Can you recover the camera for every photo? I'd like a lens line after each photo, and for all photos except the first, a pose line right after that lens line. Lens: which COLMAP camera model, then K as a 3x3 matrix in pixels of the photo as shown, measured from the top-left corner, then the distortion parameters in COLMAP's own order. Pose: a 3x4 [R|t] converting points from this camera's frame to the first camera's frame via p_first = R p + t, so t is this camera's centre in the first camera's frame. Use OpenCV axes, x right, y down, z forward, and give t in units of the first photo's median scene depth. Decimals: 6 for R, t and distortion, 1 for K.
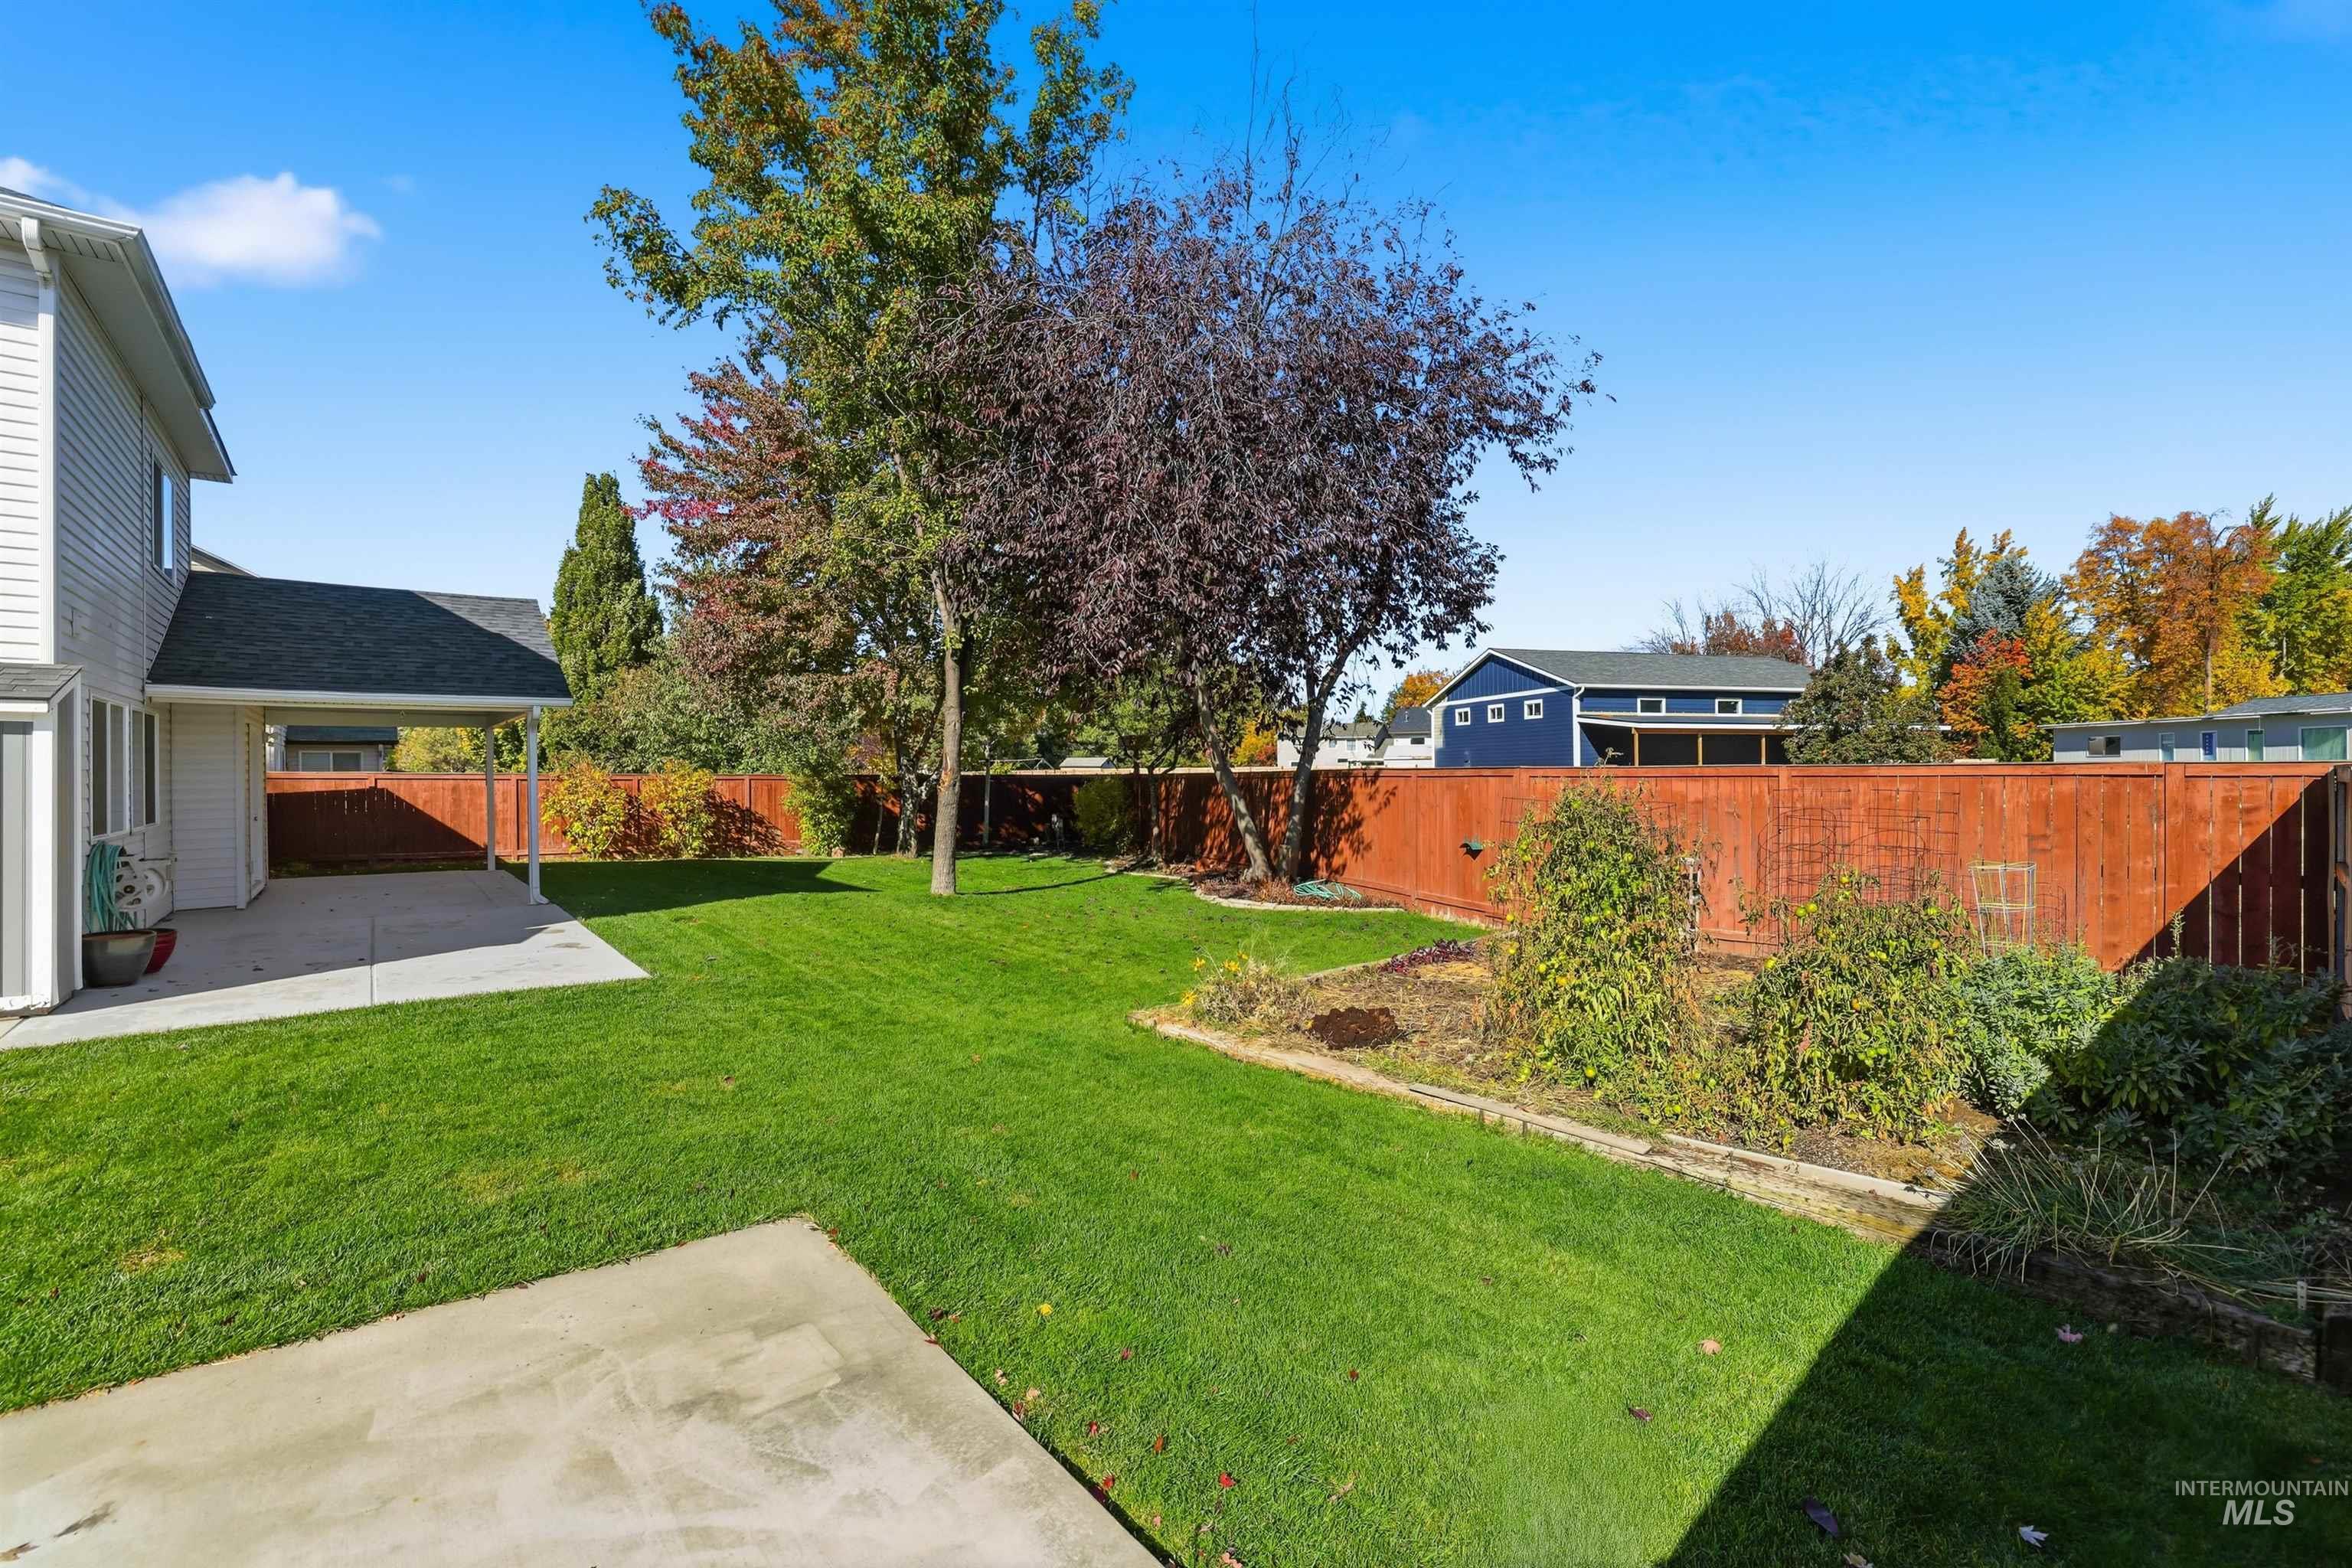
lens RADIAL K [[1010.0, 0, 1172.1], [0, 1010.0, 775.3], [0, 0, 1]] dist [-0.015276, 0.001415]
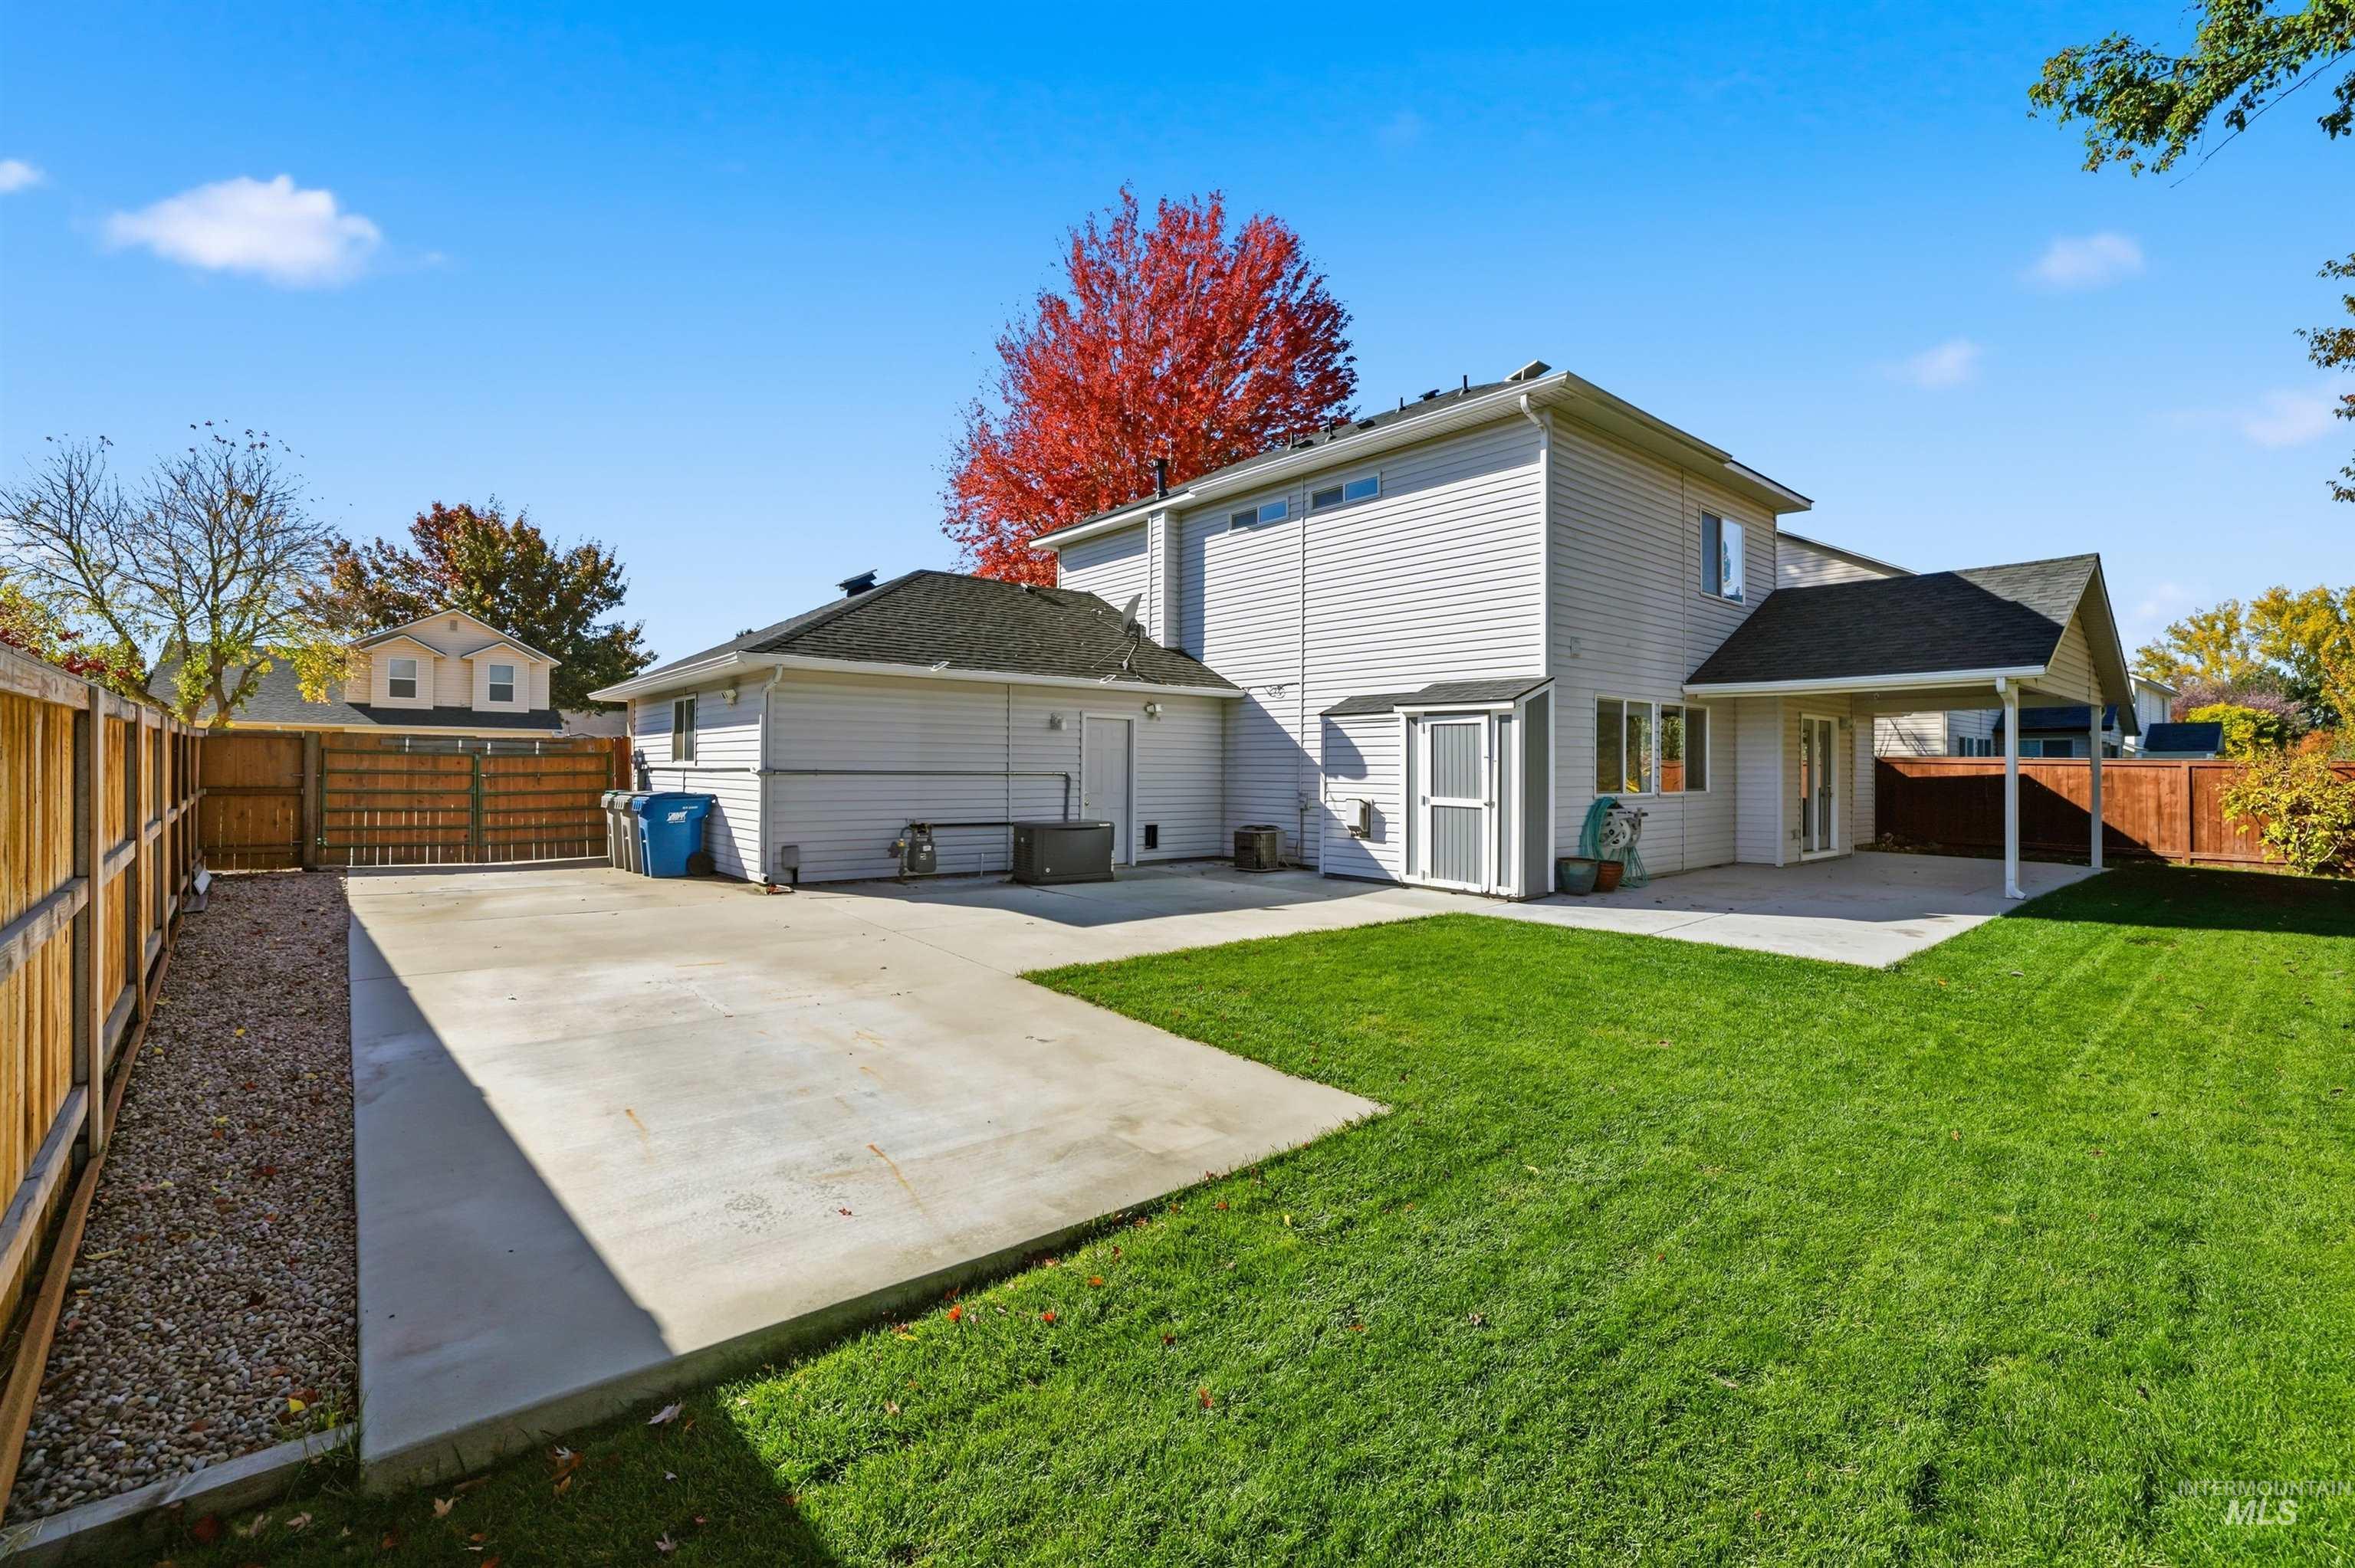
lens RADIAL K [[1011.1, 0, 1171.6], [0, 1011.1, 765.6], [0, 0, 1]] dist [-0.015276, 0.001415]
pose [[0.037869, 0.004124, -0.999274, 0.435520], [-0.009477, 0.999948, 0.003768, 0.025696], [0.999238, 0.009327, 0.037906, 0.395461]]
